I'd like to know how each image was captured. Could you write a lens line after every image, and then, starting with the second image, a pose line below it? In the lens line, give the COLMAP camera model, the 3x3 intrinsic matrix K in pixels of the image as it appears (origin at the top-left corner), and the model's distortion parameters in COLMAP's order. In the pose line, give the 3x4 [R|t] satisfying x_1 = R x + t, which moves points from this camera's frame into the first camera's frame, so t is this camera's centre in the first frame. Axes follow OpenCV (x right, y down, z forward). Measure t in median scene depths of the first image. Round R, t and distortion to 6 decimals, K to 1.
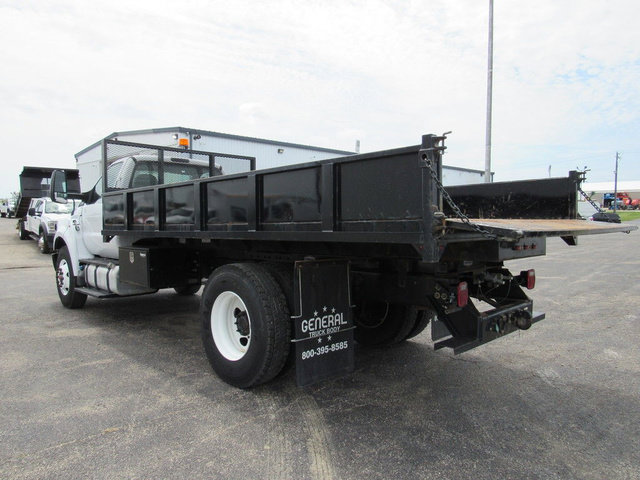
lens RADIAL K [[460.0, 0, 319.3], [0, 460.0, 229.8], [0, 0, 1]] dist [-0.046425, 0.048948]
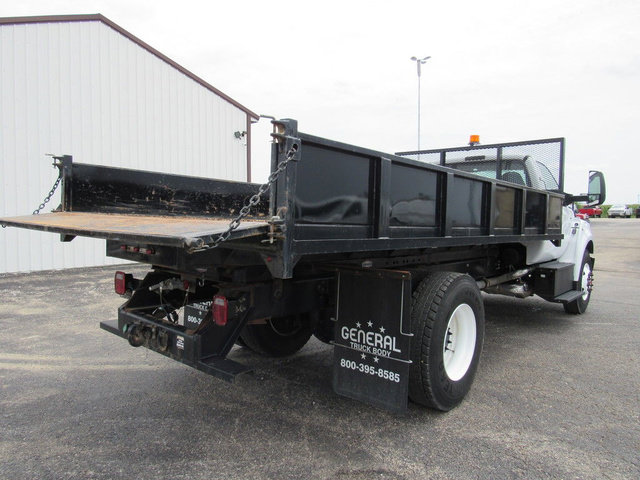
lens RADIAL K [[460.0, 0, 319.3], [0, 460.0, 229.8], [0, 0, 1]] dist [-0.046425, 0.048948]
pose [[0.070602, 0.031834, -0.996996, 0.873655], [-0.023574, 0.999265, 0.030237, -0.031303], [0.997226, 0.021369, 0.071301, 0.837014]]
